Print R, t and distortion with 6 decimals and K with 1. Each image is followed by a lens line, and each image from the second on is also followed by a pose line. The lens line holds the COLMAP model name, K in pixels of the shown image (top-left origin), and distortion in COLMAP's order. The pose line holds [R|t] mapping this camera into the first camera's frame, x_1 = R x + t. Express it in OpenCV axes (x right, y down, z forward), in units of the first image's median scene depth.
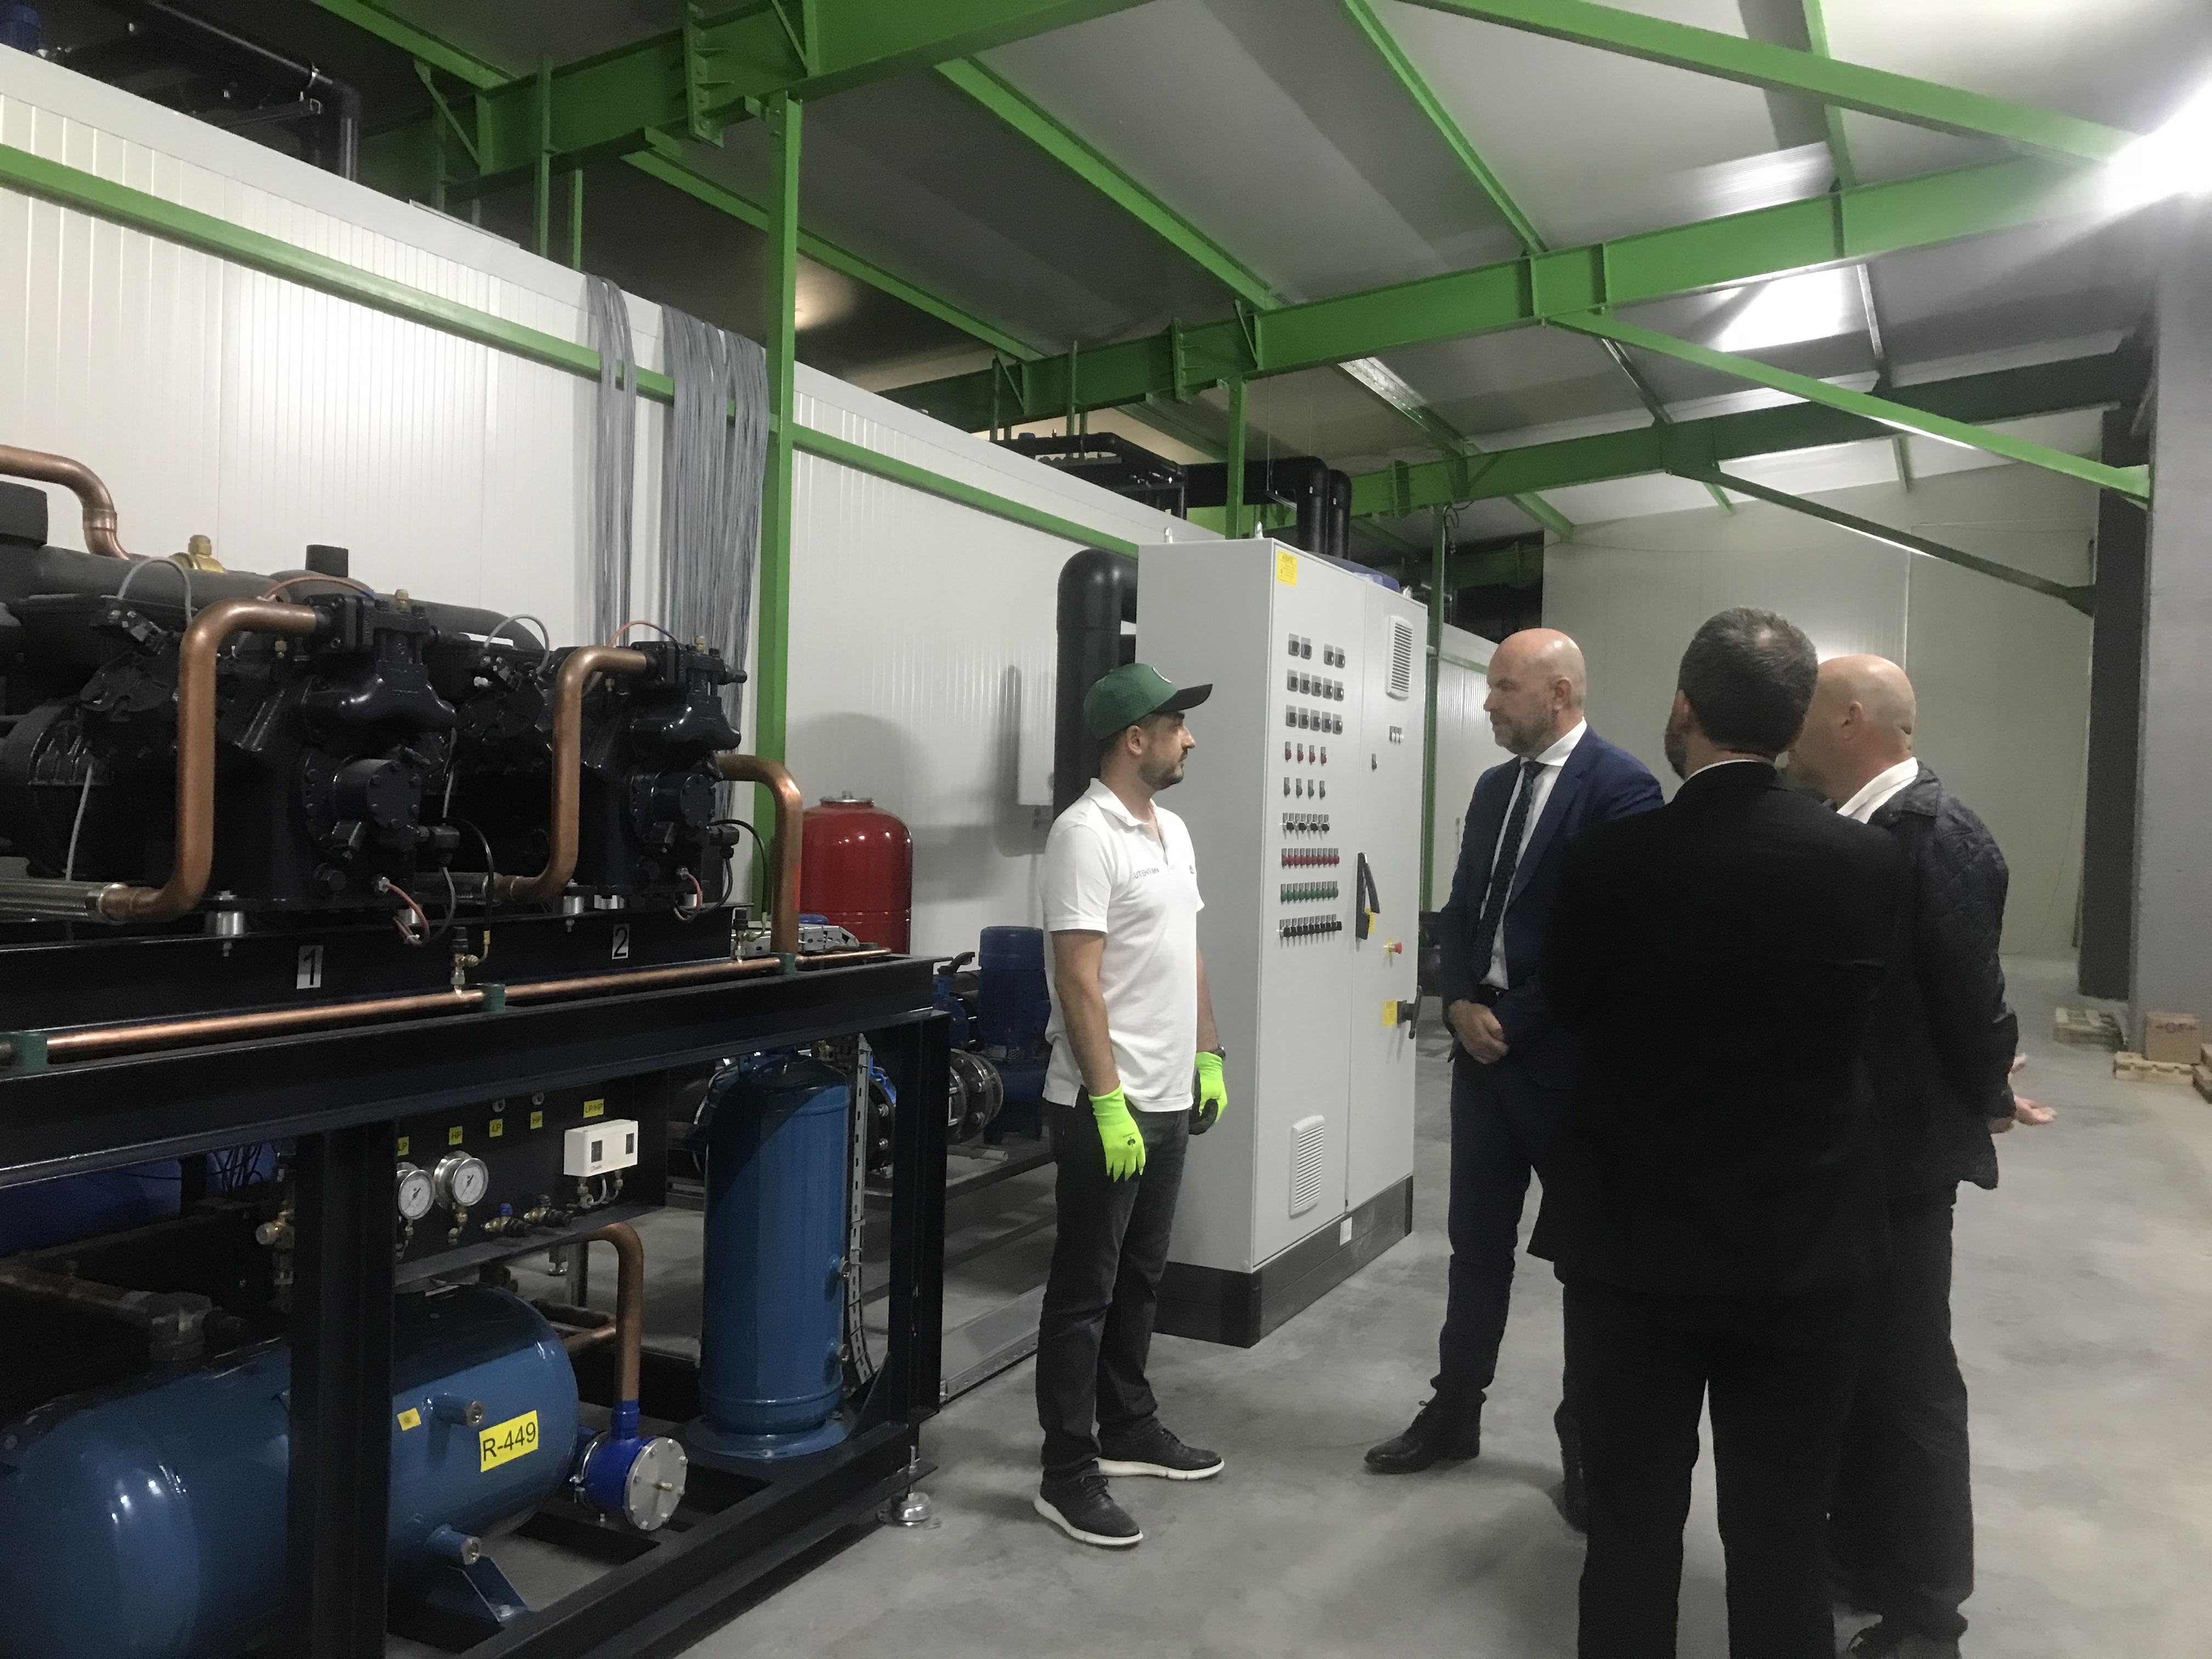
lens RADIAL K [[1846.6, 0, 1106.0], [0, 1846.6, 829.5], [0, 0, 1]] dist [0.075505, -0.122858]
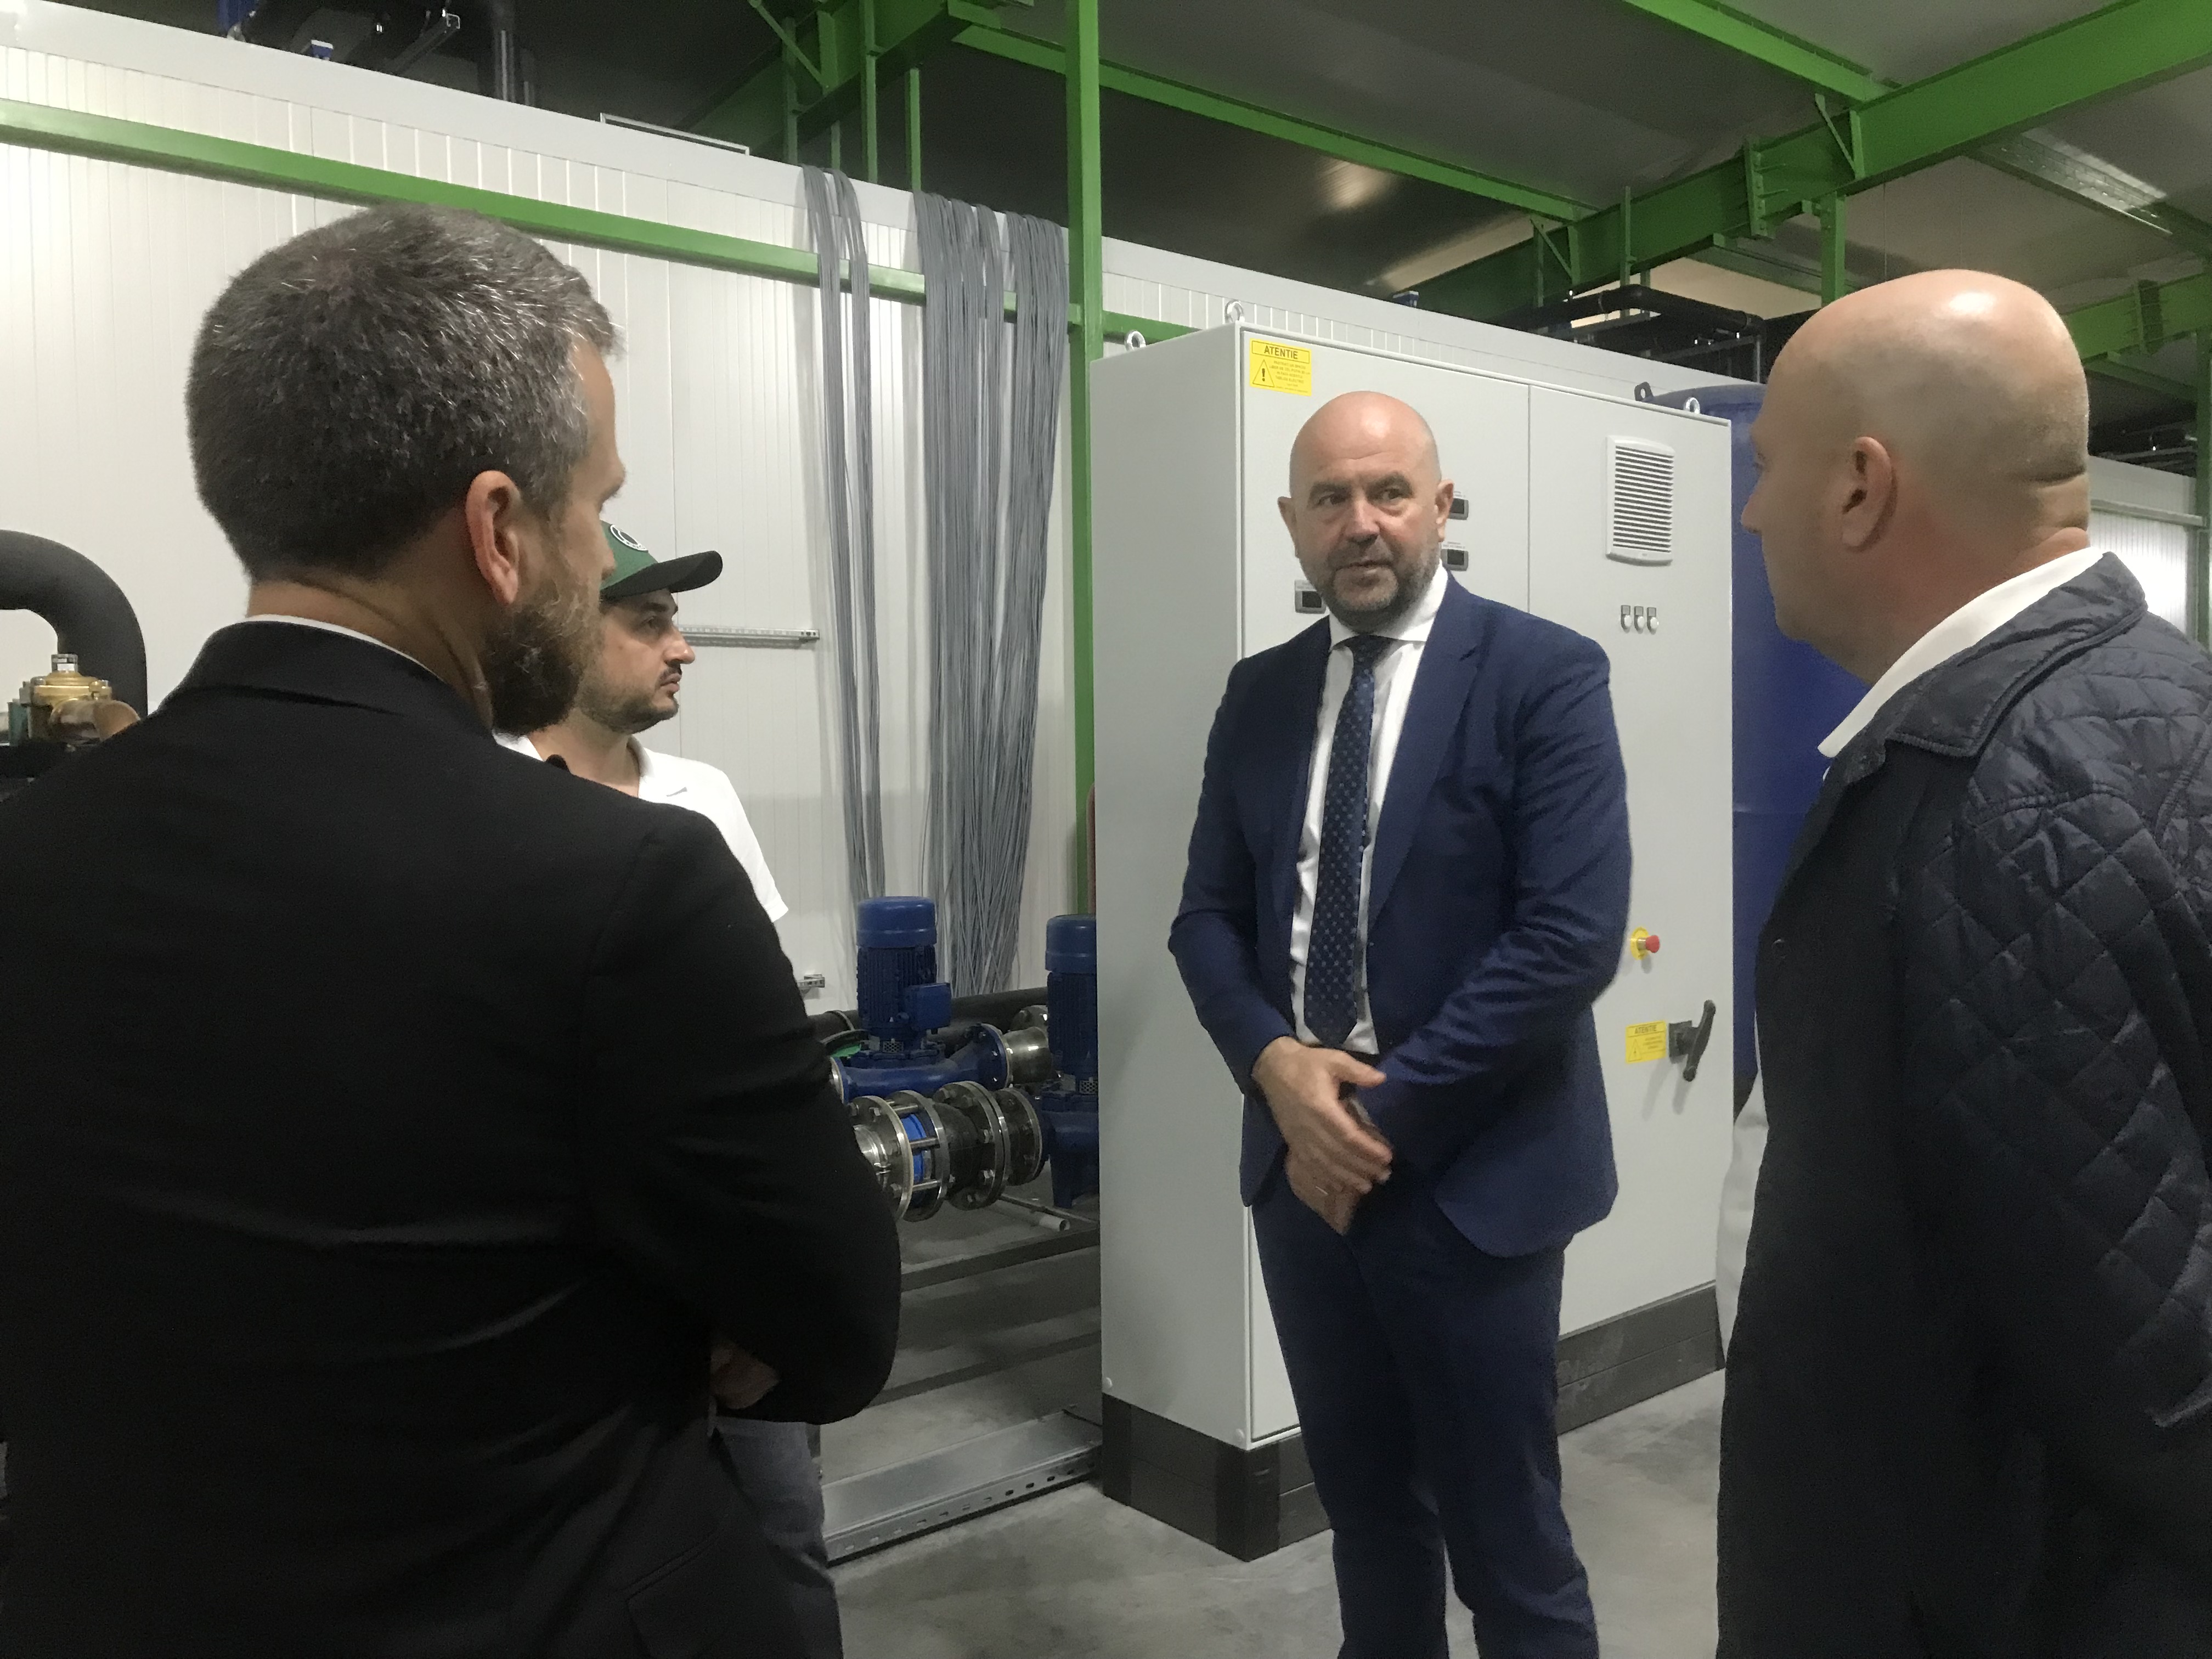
lens RADIAL K [[1819.5, 0, 1039.8], [0, 1819.5, 863.1], [0, 0, 1]] dist [-0.033708, 0.068101]
pose [[0.898964, -0.013554, -0.437813, 0.214971], [0.034093, 0.998654, 0.039087, 0.002068], [0.436694, -0.050064, 0.898216, 0.288404]]
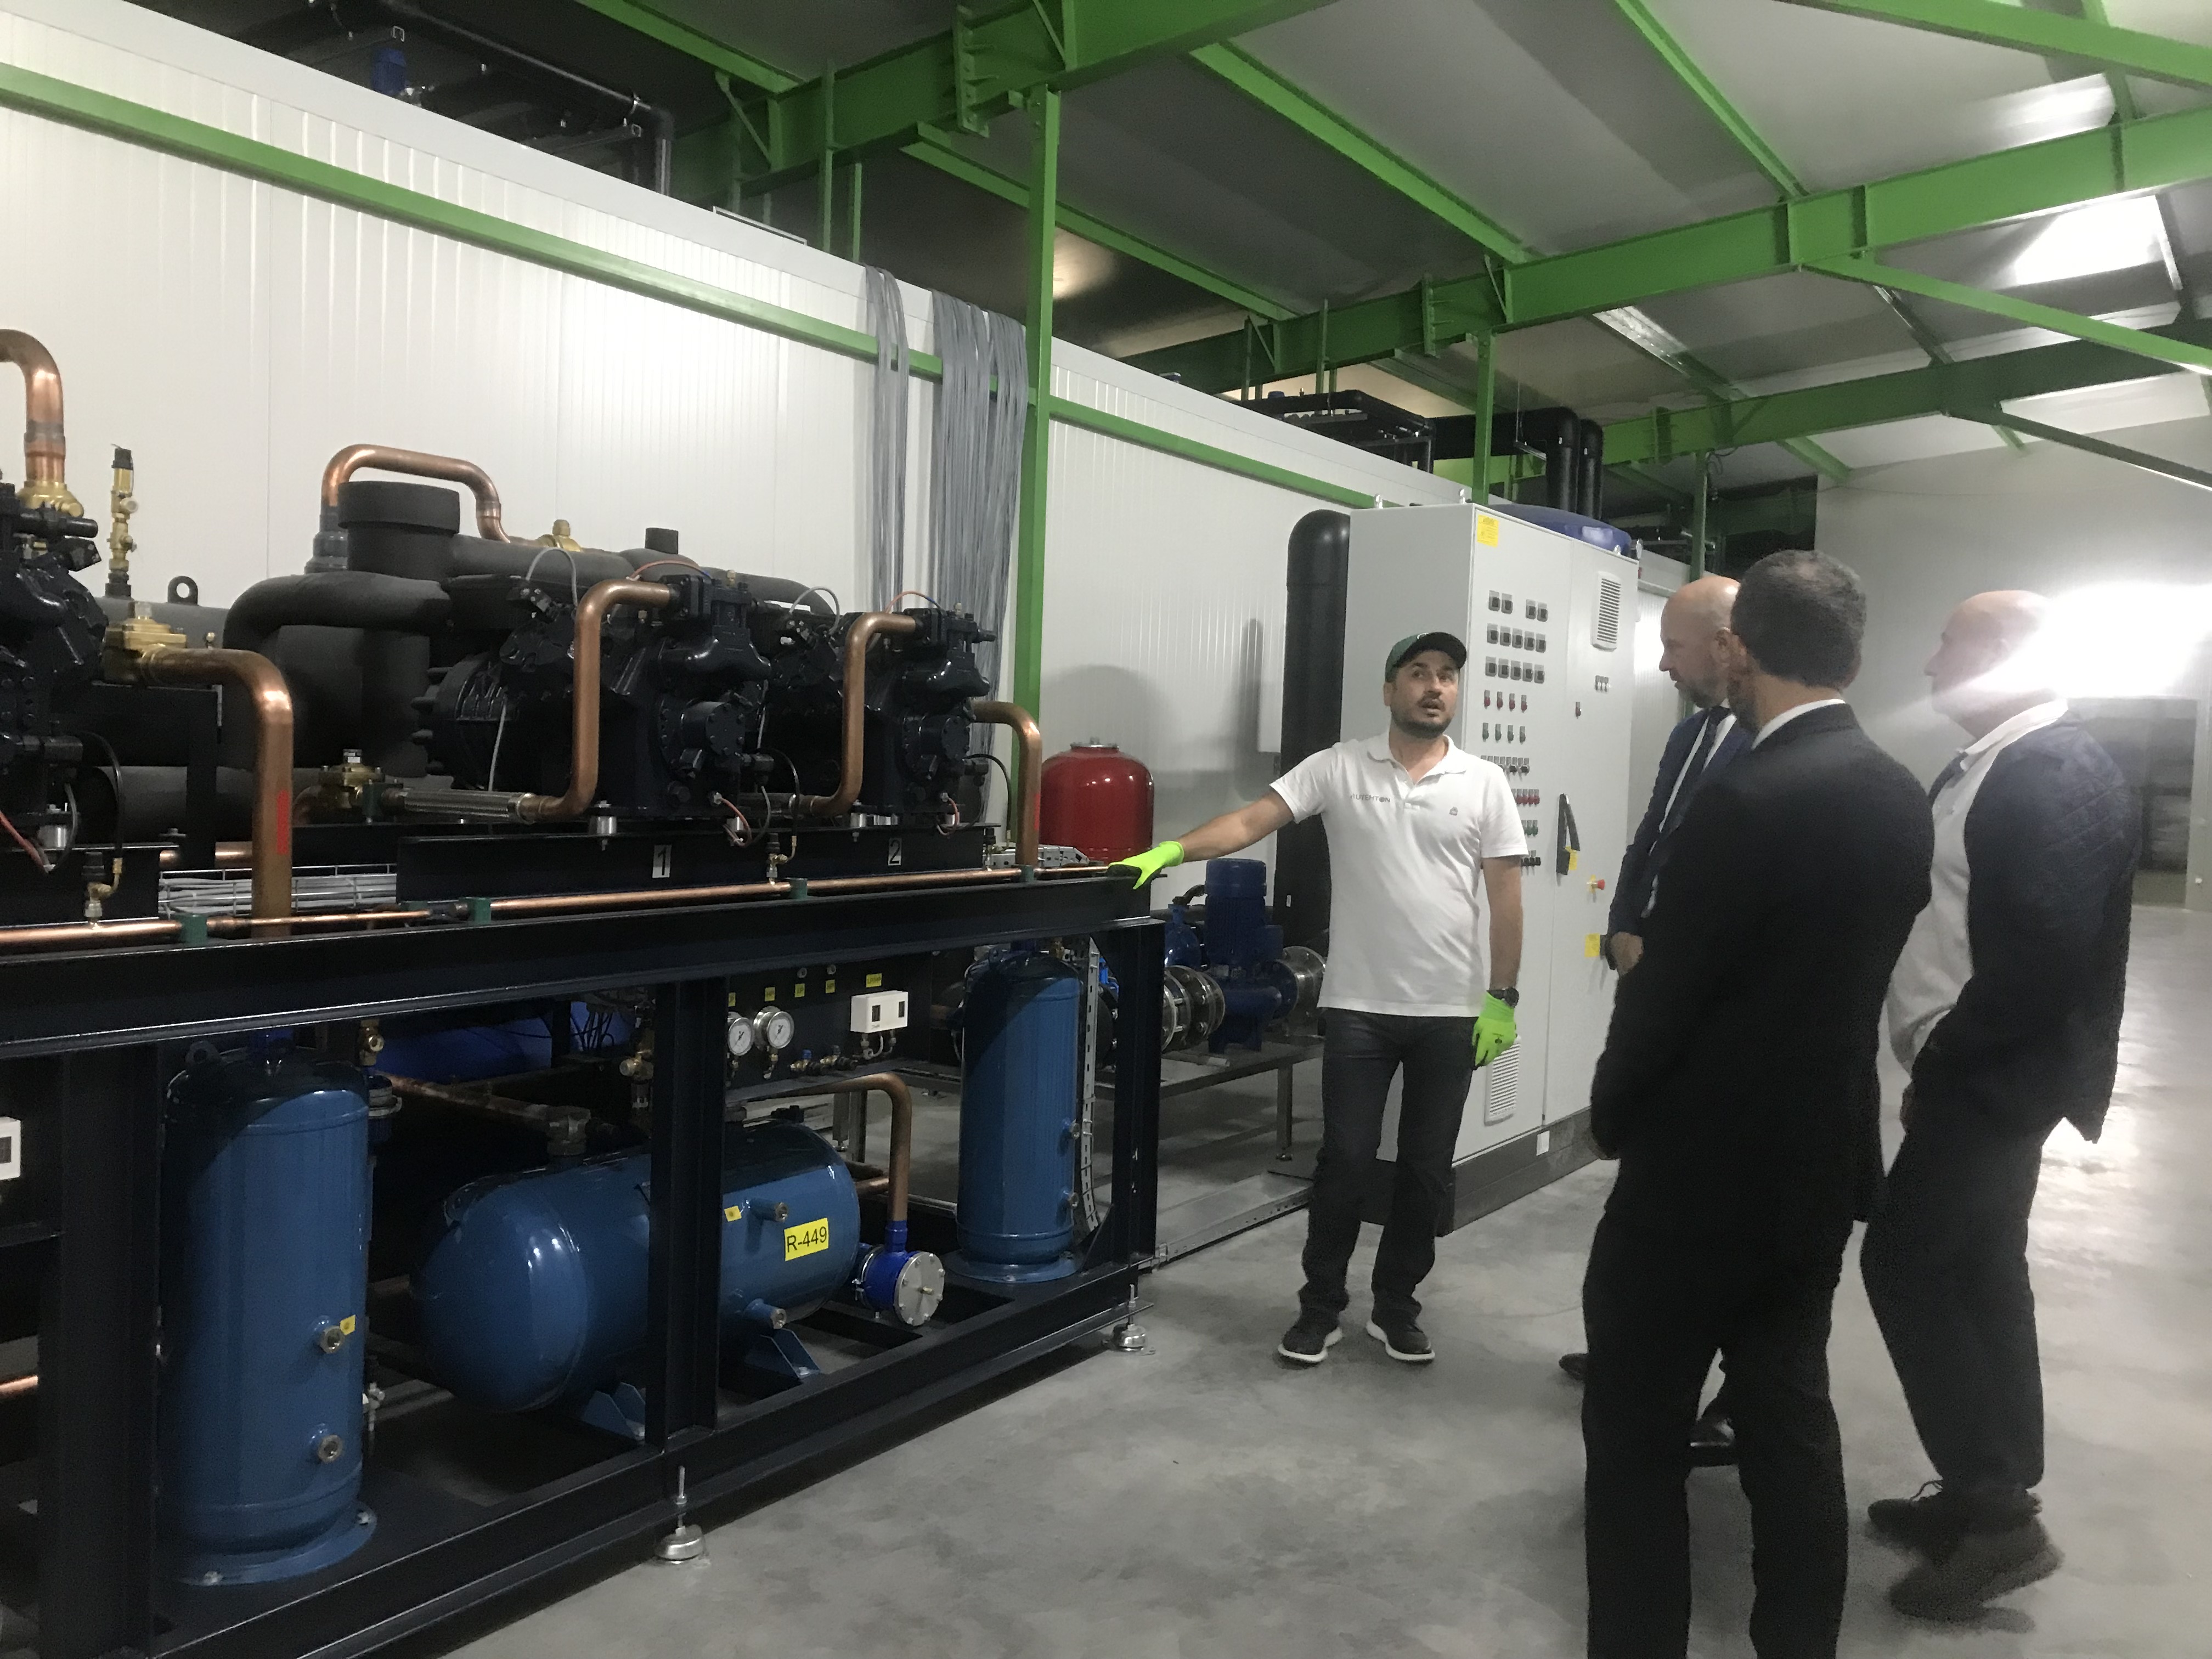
lens RADIAL K [[1846.6, 0, 1106.0], [0, 1846.6, 829.5], [0, 0, 1]] dist [0.075505, -0.122858]
pose [[0.990108, 0.011071, -0.139873, 0.021574], [-0.007395, 0.999614, 0.026775, 0.005164], [0.140115, -0.025476, 0.989807, -0.085389]]
